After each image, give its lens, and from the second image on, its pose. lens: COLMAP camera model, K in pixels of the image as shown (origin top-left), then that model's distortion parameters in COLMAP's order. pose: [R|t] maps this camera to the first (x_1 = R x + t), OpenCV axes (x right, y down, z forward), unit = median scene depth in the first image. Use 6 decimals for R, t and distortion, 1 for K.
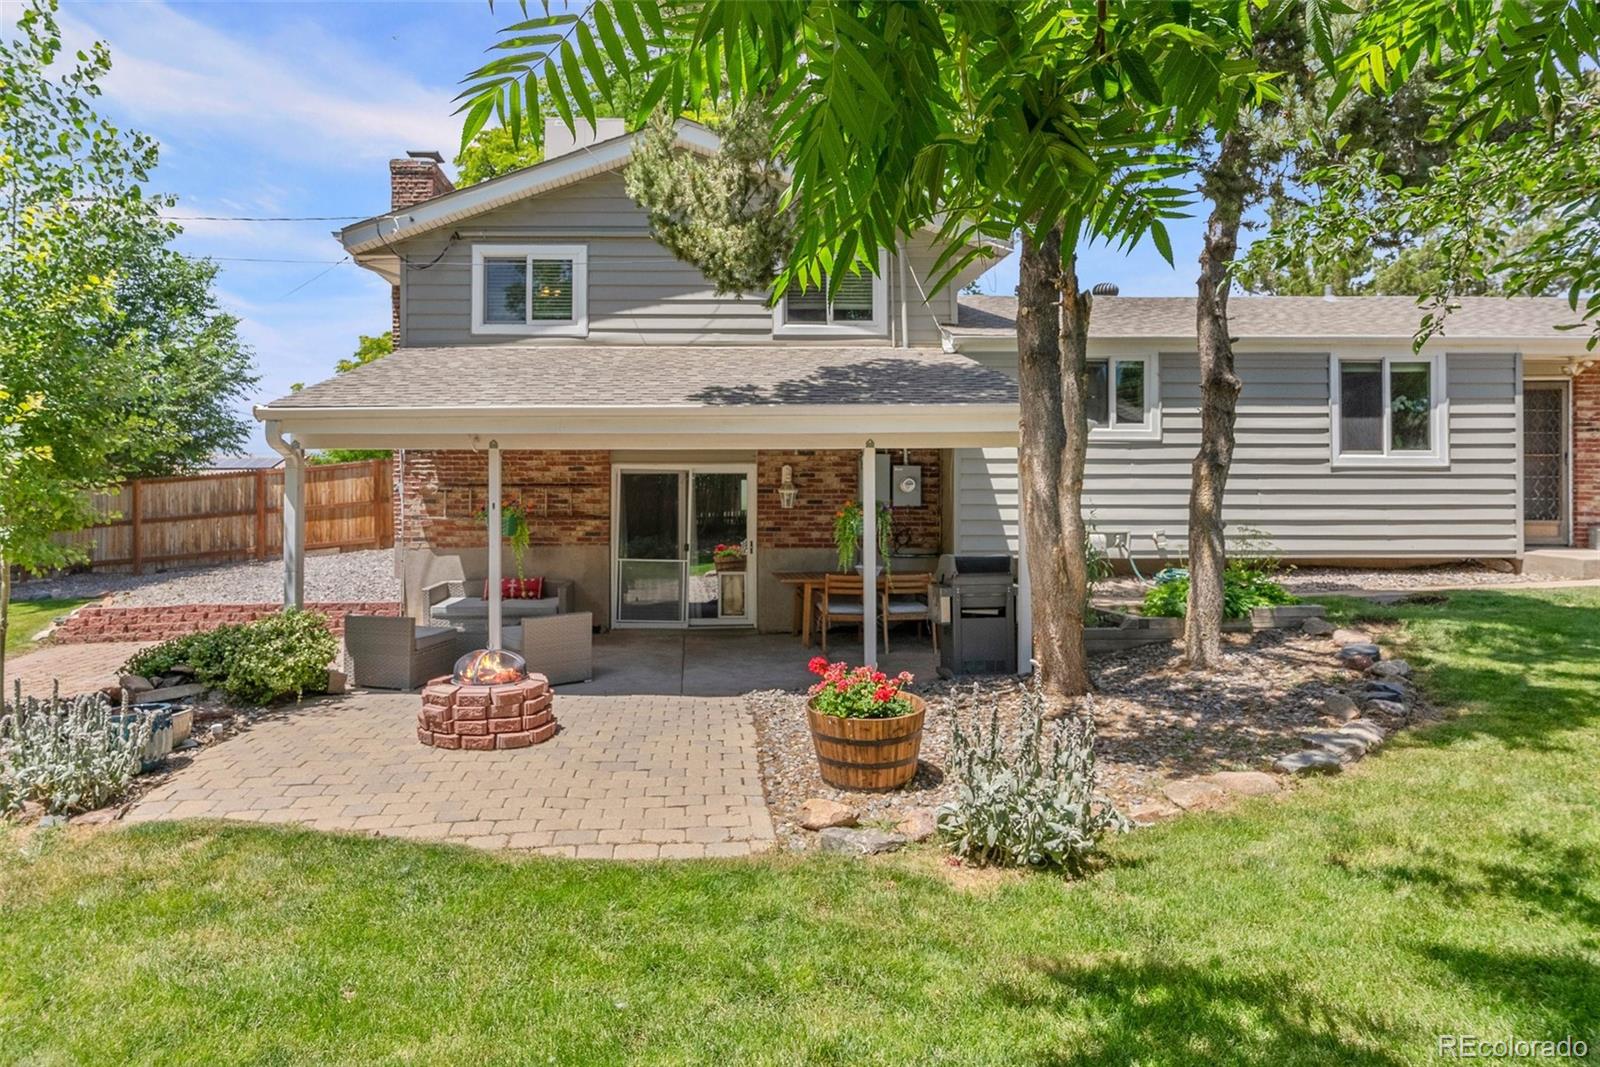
lens RADIAL K [[912.0, 0, 633.0], [0, 912.0, 497.0], [0, 0, 1]] dist [-0.037418, 0.021108]
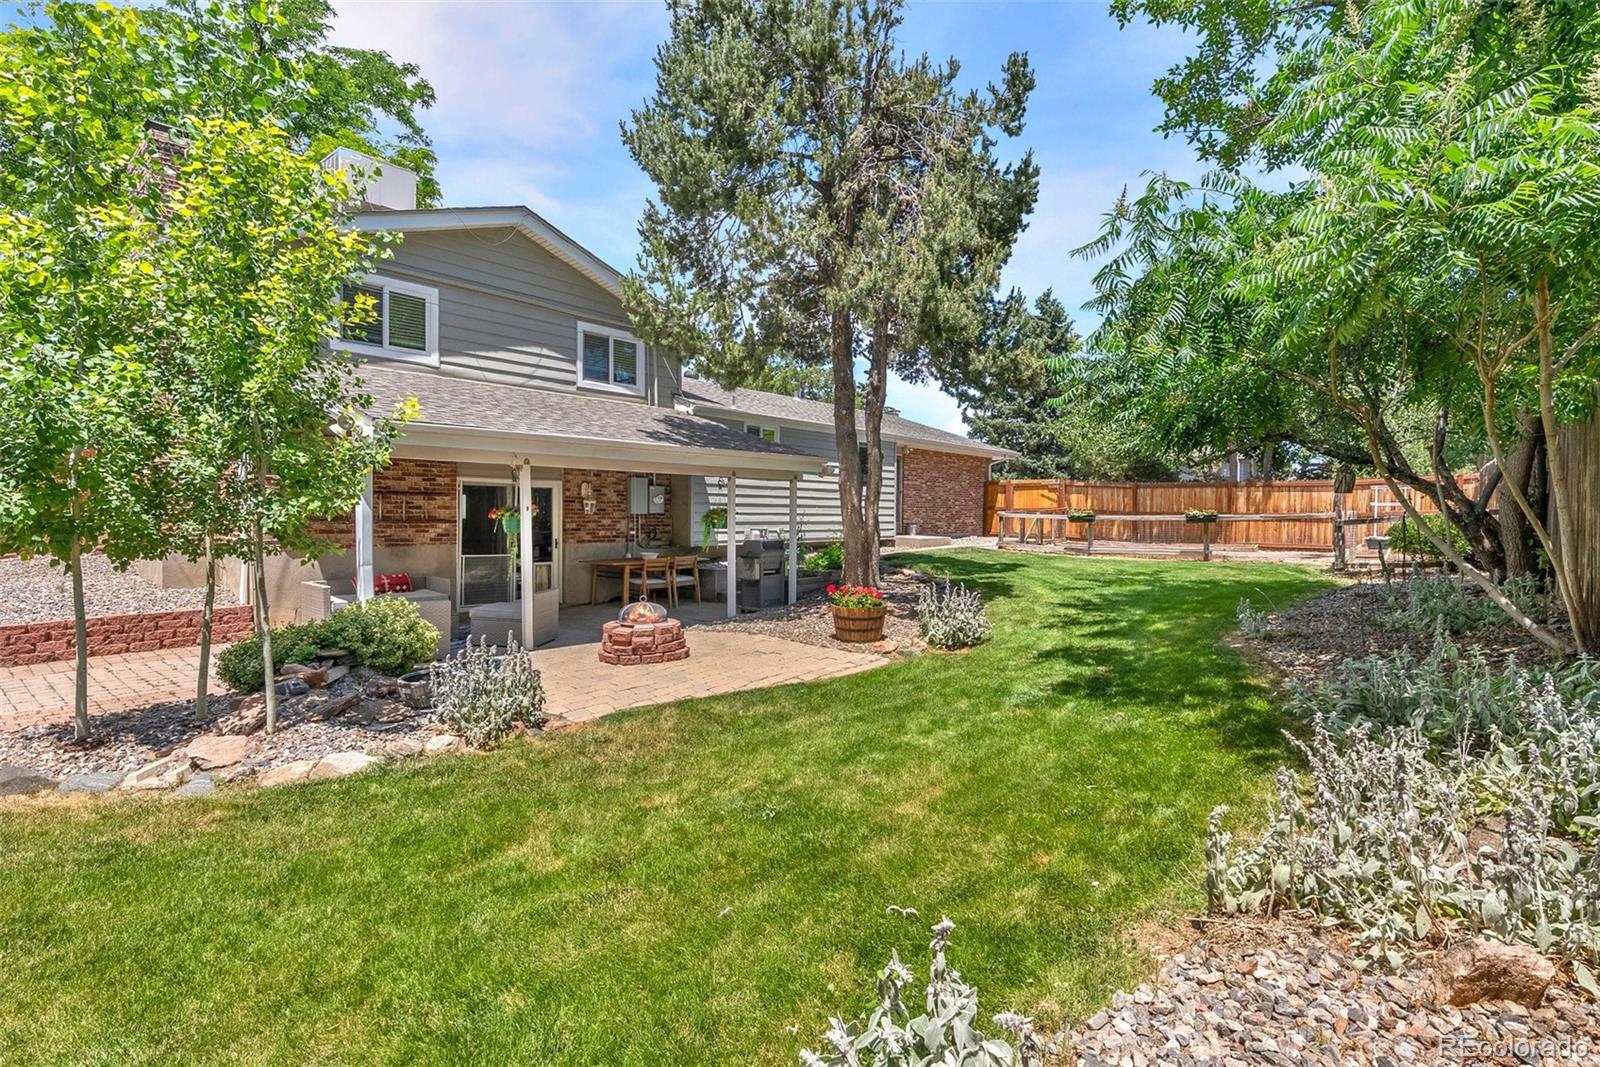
lens RADIAL K [[757.8, 0, 800.1], [0, 757.8, 525.6], [0, 0, 1]] dist [0.002208, 0.000973]
pose [[0.658272, -0.006099, 0.752755, -0.483604], [-0.008868, 0.999835, 0.015856, 0.008562], [-0.752728, -0.017113, 0.658110, 0.000178]]
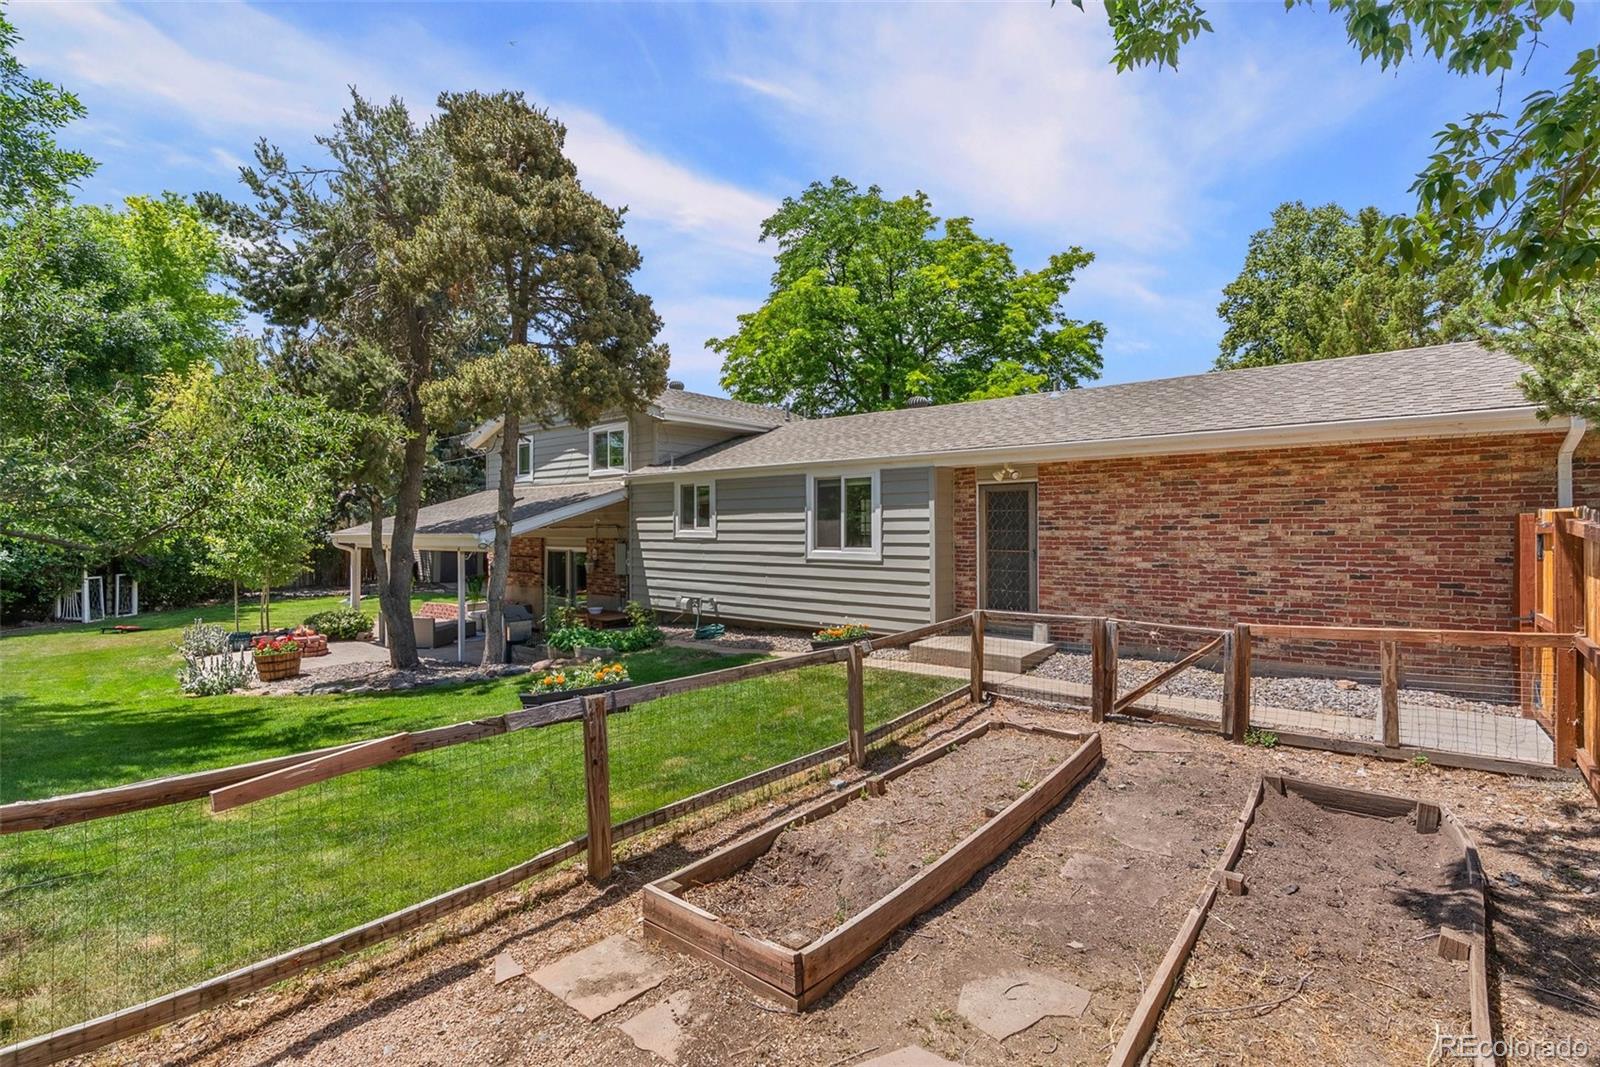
lens RADIAL K [[757.8, 0, 800.1], [0, 757.8, 525.6], [0, 0, 1]] dist [0.002208, 0.000973]
pose [[0.754350, -0.001270, -0.656471, 1.473119], [0.001261, 0.999999, -0.000485, -0.080482], [0.656471, -0.000462, 0.754351, 0.138971]]
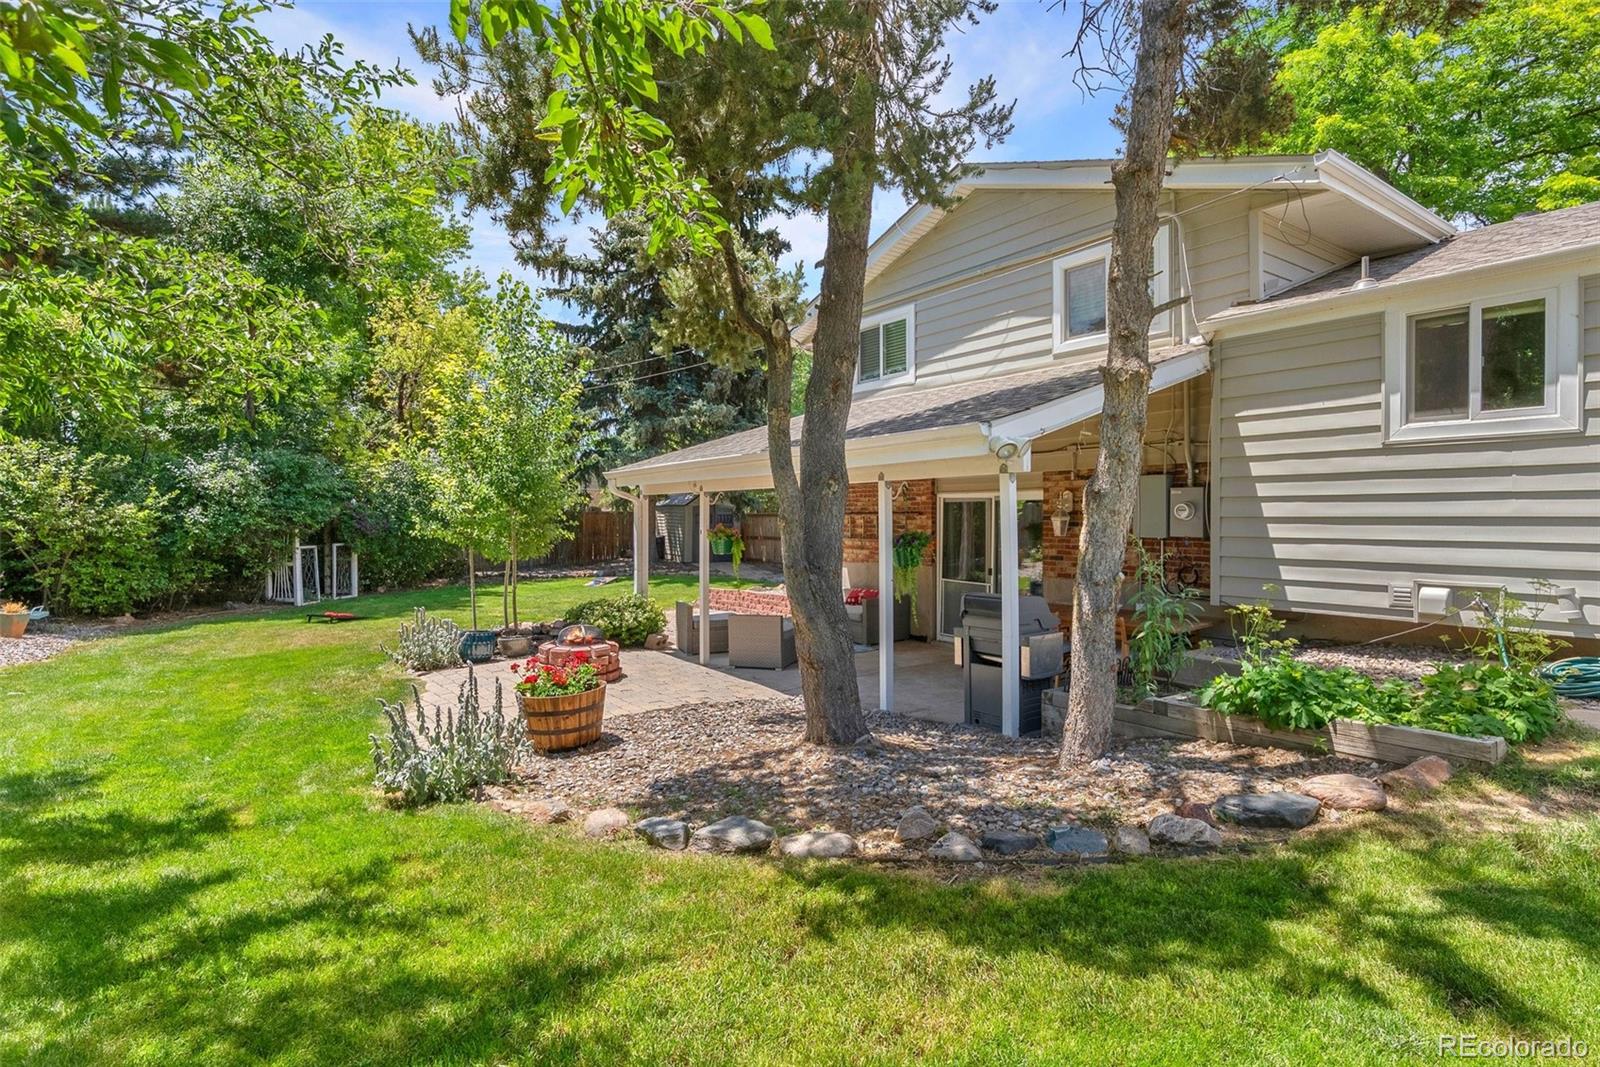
lens RADIAL K [[797.6, 0, 800.0], [0, 797.6, 533.5], [0, 0, 1]] dist [-0.000964, 0.000025]
pose [[0.578842, 0.017283, -0.815256, 0.689540], [0.005724, 0.999665, 0.025257, -0.013194], [0.815419, -0.019286, 0.578549, 0.298233]]
